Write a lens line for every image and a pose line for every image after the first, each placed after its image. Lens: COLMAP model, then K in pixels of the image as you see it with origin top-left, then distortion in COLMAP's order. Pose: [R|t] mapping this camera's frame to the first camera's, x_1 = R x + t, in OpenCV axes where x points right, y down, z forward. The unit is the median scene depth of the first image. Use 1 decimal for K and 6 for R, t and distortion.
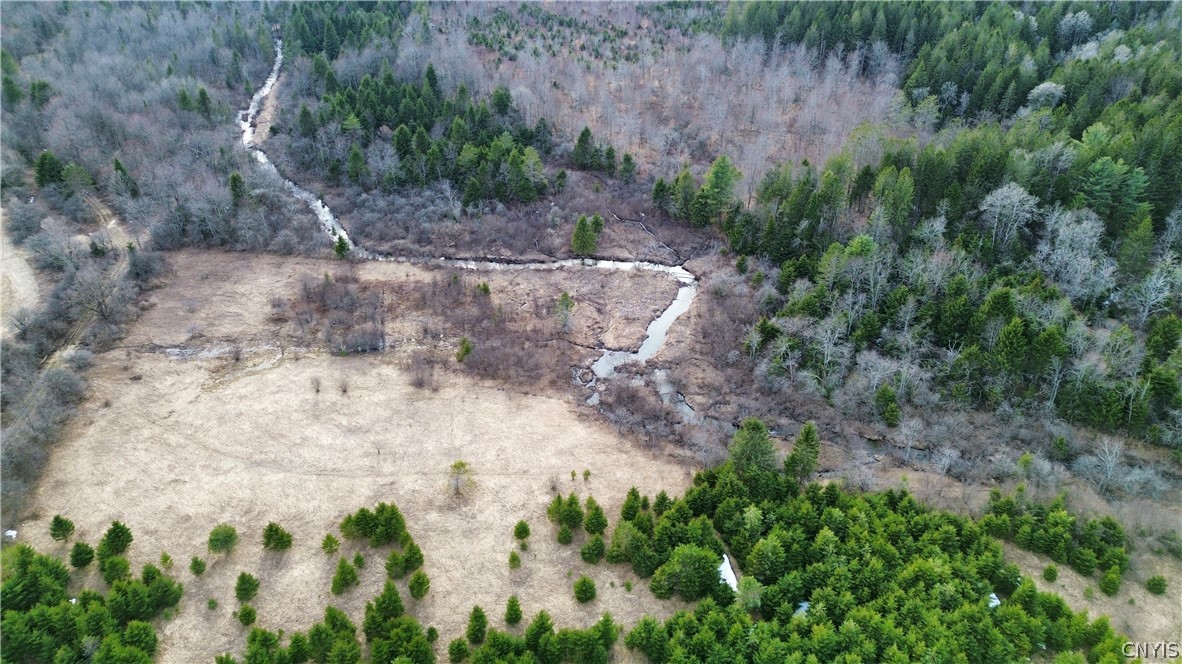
lens RADIAL K [[830.2, 0, 588.7], [0, 830.2, 332.8], [0, 0, 1]] dist [0.080518, -0.074219]
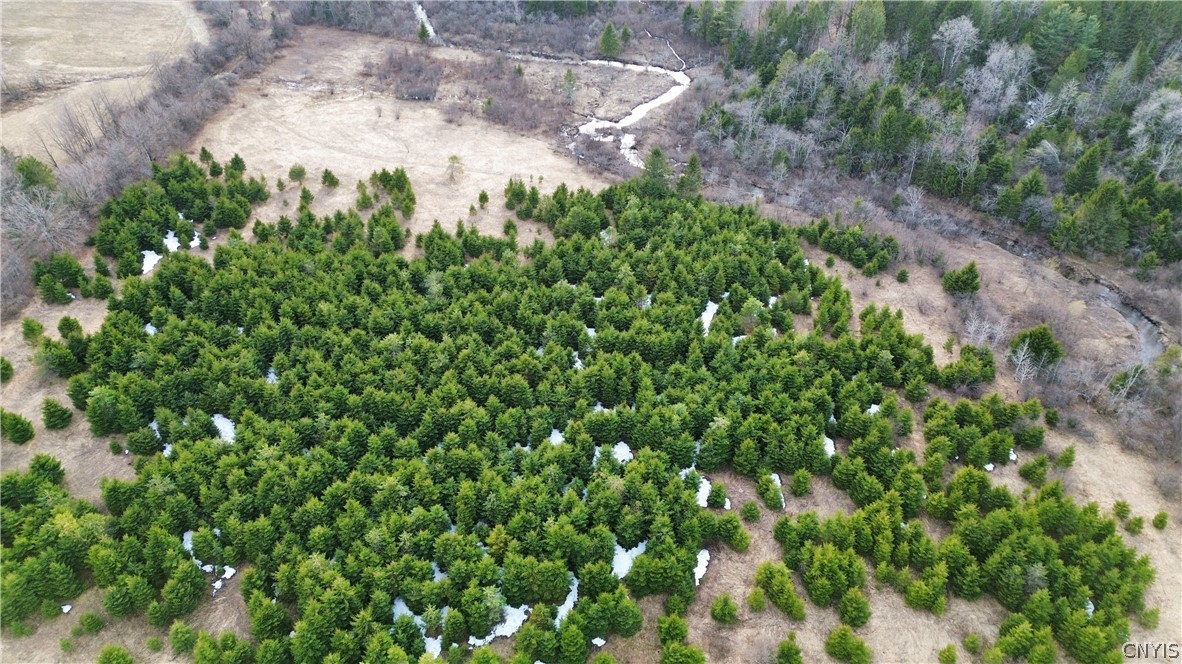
lens RADIAL K [[835.1, 0, 591.0], [0, 835.1, 332.0], [0, 0, 1]] dist [0.077335, -0.081202]
pose [[0.977443, 0.136335, -0.161299, 0.283001], [-0.116666, 0.985181, 0.125730, 0.193216], [0.176050, -0.104076, 0.978864, -0.342757]]
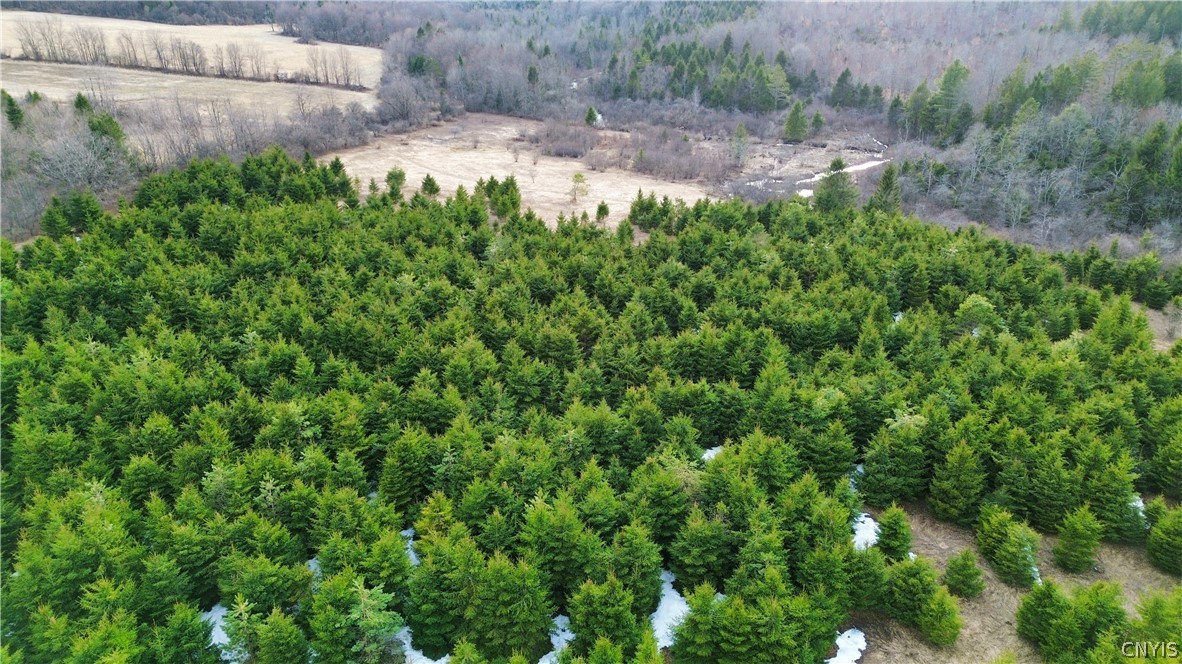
lens RADIAL K [[835.1, 0, 591.0], [0, 835.1, 332.0], [0, 0, 1]] dist [0.077335, -0.081202]
pose [[0.893908, 0.164746, -0.416879, 0.312322], [-0.225514, 0.969030, -0.100615, 0.385386], [0.387392, 0.183953, 0.903376, -0.031929]]
